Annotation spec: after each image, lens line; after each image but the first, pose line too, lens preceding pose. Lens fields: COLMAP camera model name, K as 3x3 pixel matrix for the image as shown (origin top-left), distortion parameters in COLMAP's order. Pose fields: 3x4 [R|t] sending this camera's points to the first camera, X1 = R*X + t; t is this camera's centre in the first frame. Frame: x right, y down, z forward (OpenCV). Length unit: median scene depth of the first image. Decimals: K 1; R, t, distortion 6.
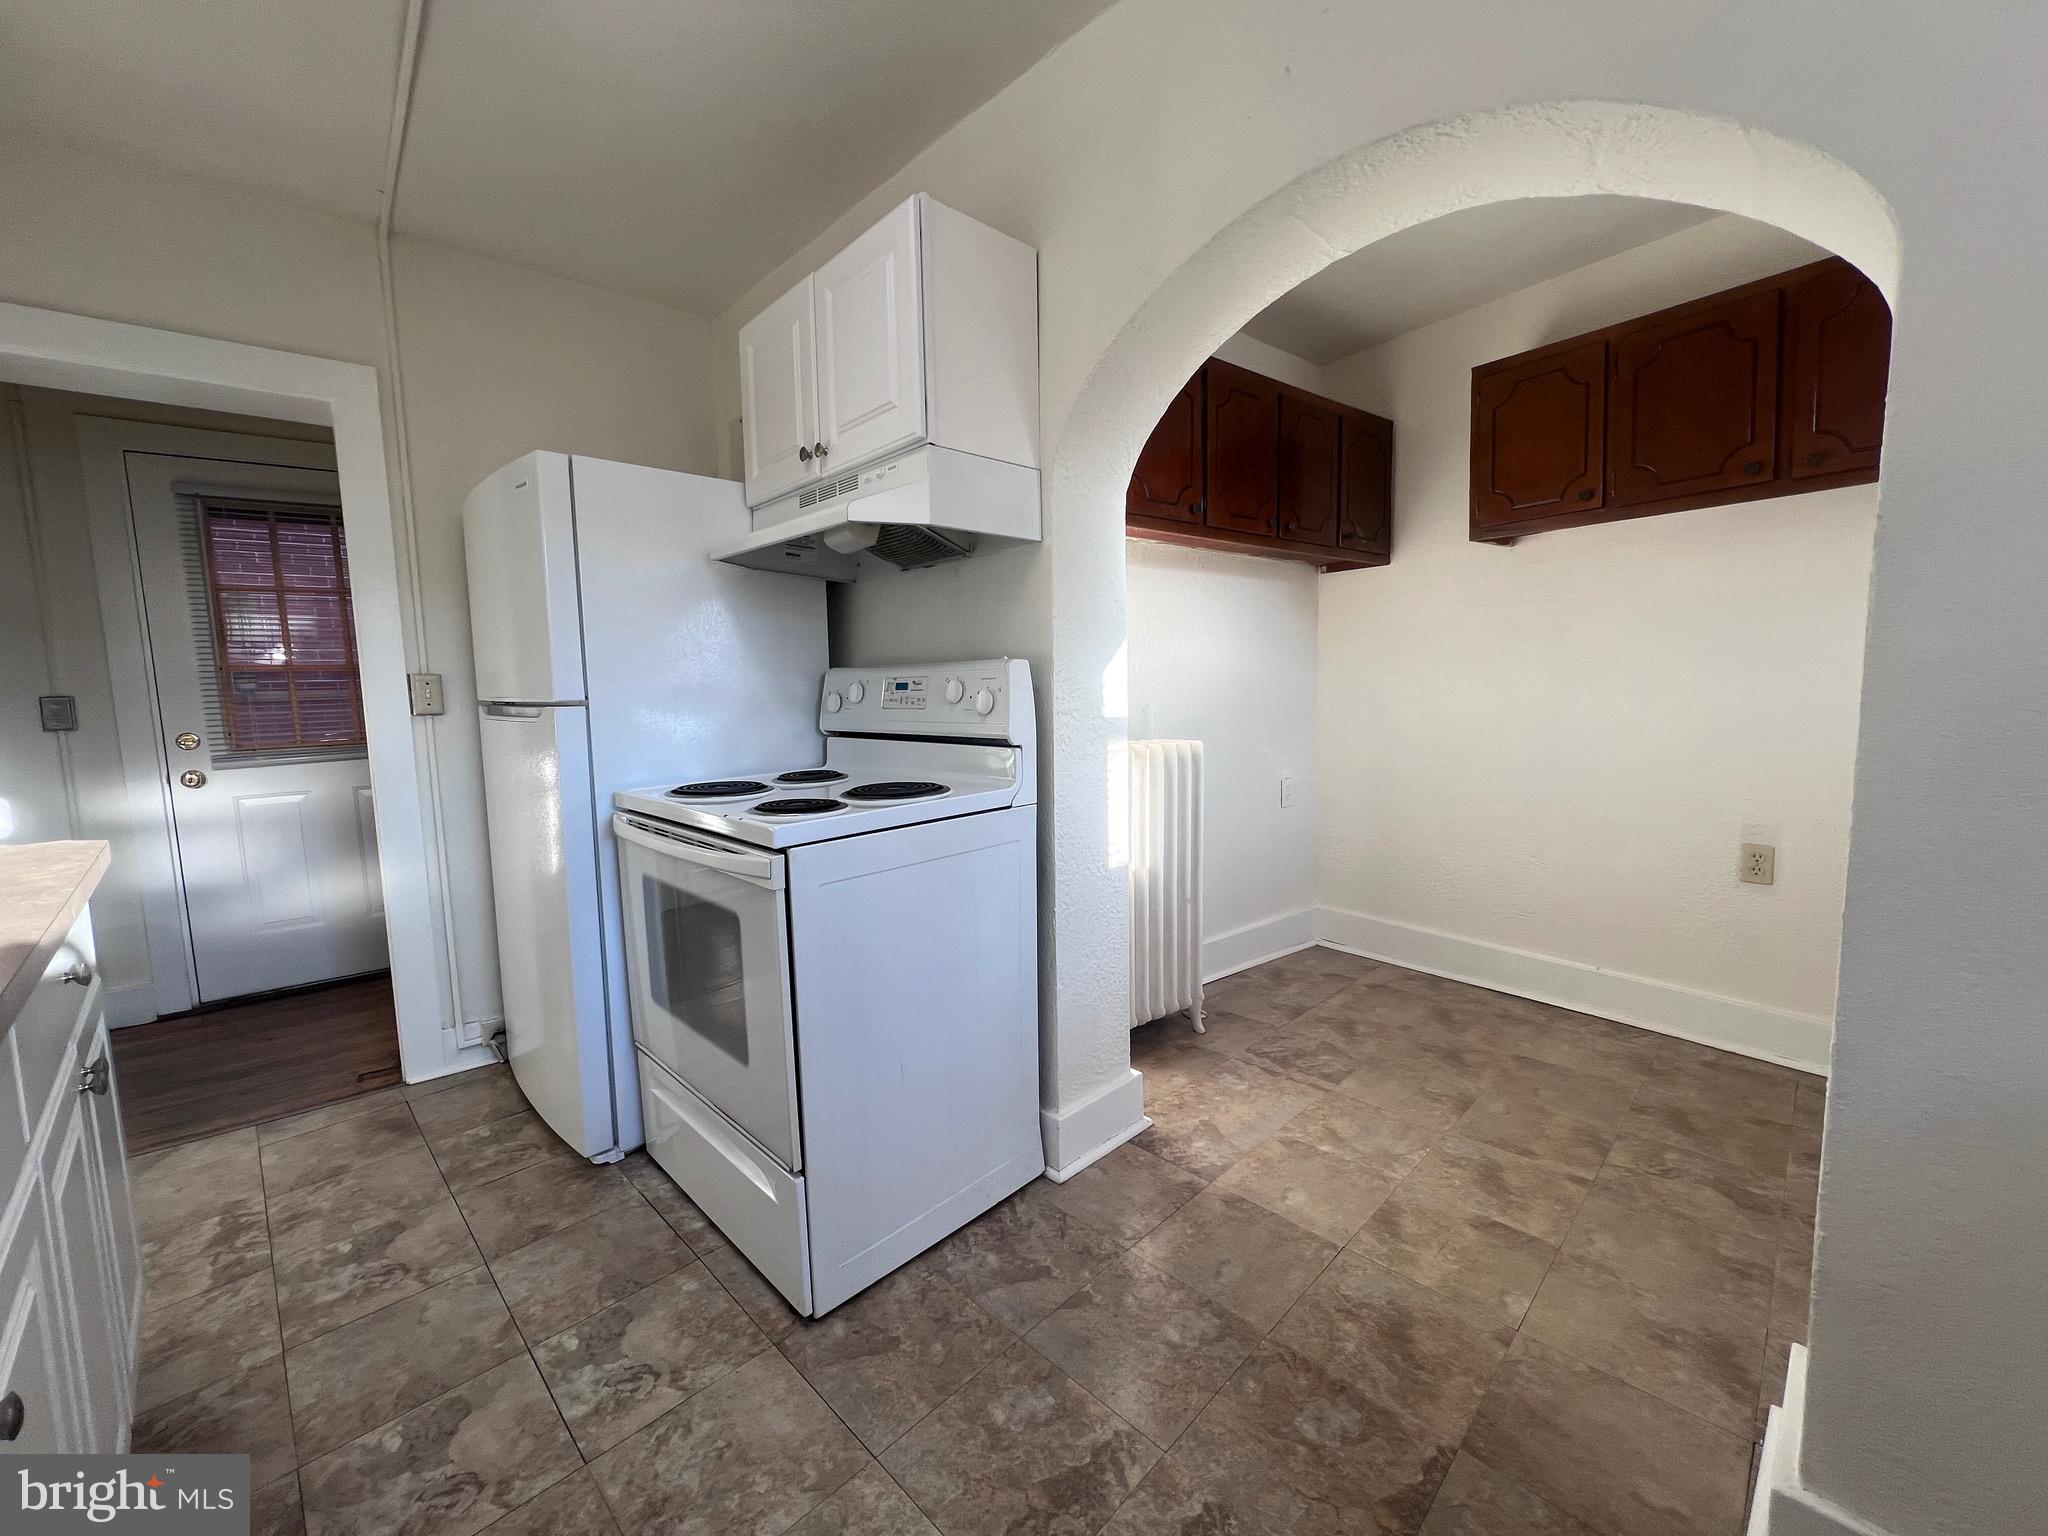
lens RADIAL K [[816.7, 0, 1018.0], [0, 816.7, 767.8], [0, 0, 1]] dist [0.000134, -0.000166]
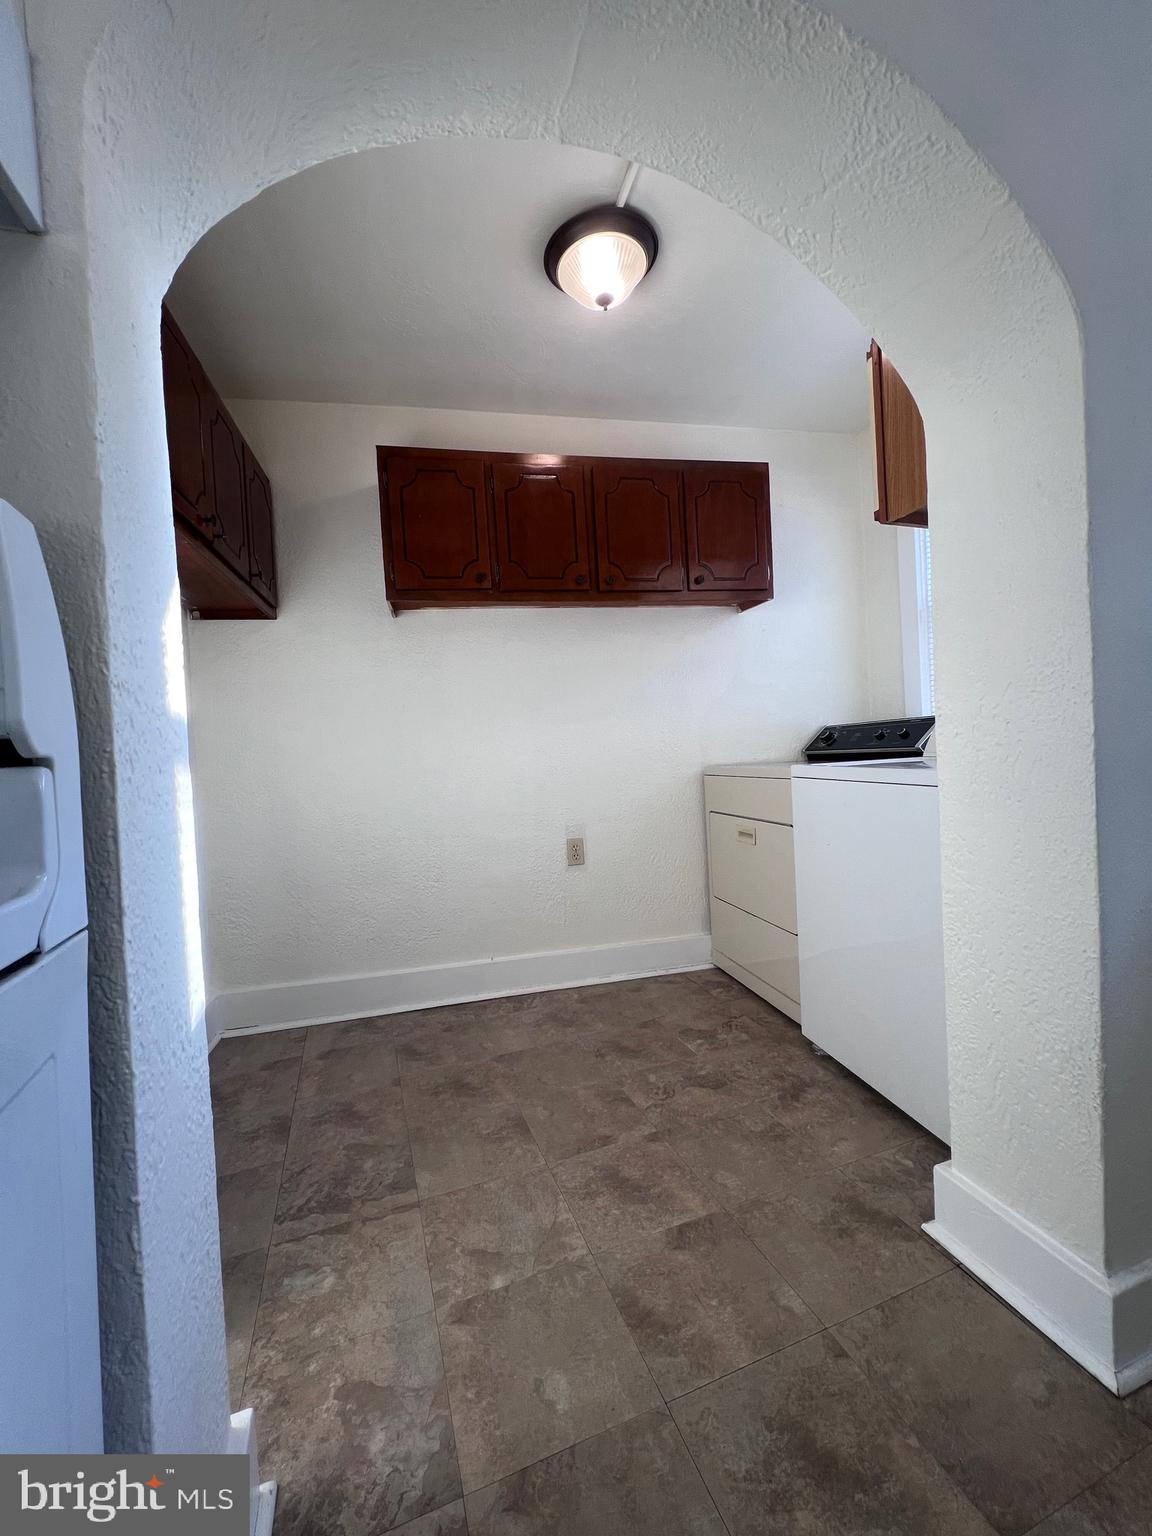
lens RADIAL K [[612.5, 0, 578.5], [0, 612.5, 763.2], [0, 0, 1]] dist [0.000134, -0.000166]
pose [[0.416155, -0.014642, 0.909176, -0.109575], [0.135012, 0.989782, -0.045858, 0.011987], [-0.899215, 0.141834, 0.413879, 0.584765]]
